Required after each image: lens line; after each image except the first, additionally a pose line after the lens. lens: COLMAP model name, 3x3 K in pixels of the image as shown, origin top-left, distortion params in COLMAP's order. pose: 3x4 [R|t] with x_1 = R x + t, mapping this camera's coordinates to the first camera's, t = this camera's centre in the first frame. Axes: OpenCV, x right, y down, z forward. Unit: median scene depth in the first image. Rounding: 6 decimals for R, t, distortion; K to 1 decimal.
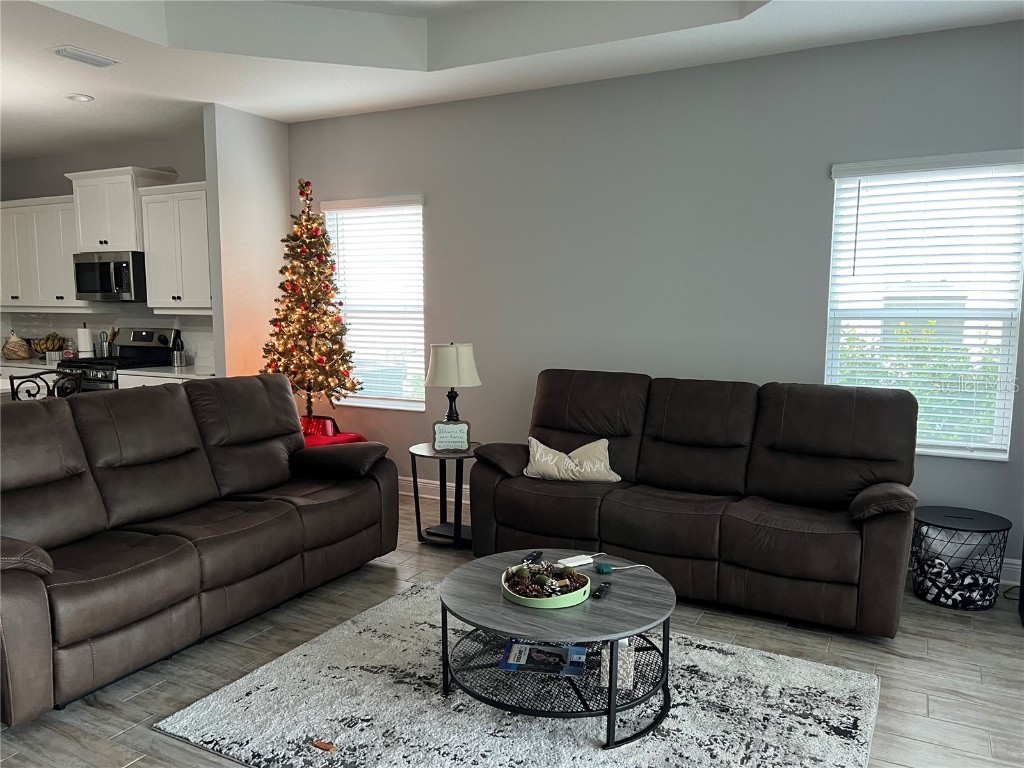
lens RADIAL K [[768.7, 0, 516.5], [0, 768.7, 386.4], [0, 0, 1]] dist [0.062000, -0.058705]
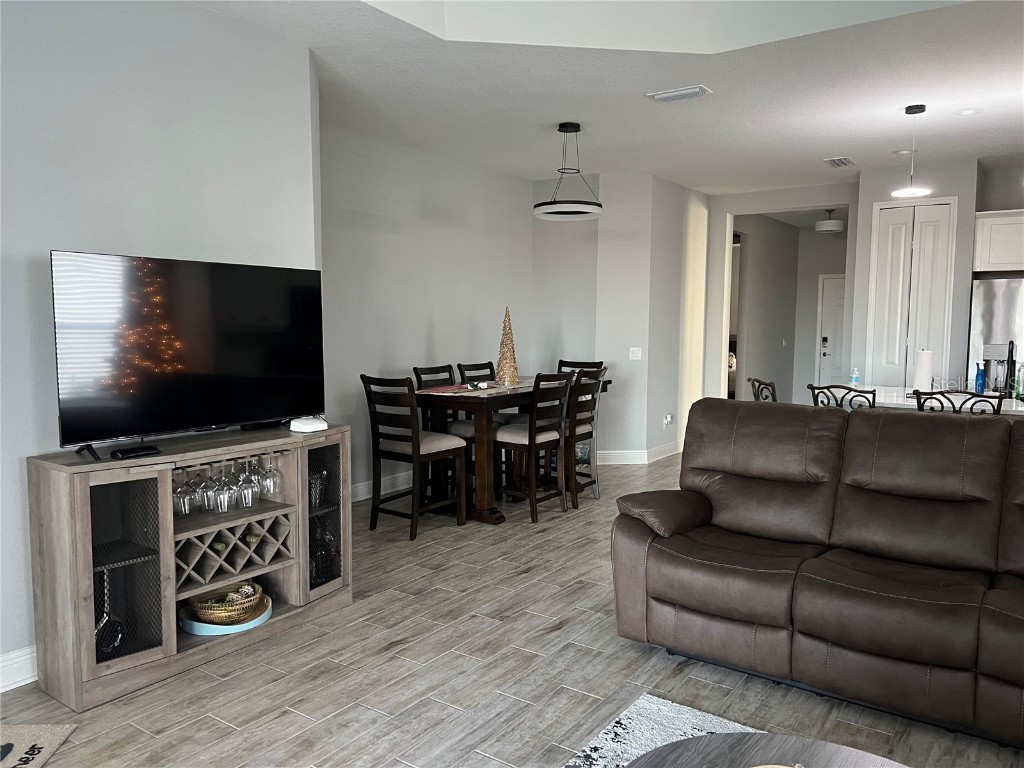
lens RADIAL K [[768.7, 0, 510.9], [0, 768.7, 388.6], [0, 0, 1]] dist [0.062000, -0.058705]
pose [[-0.130542, 0.082294, -0.988022, 0.483598], [-0.111175, 0.989049, 0.097068, -0.064250], [0.985190, 0.122515, -0.119963, 0.697002]]
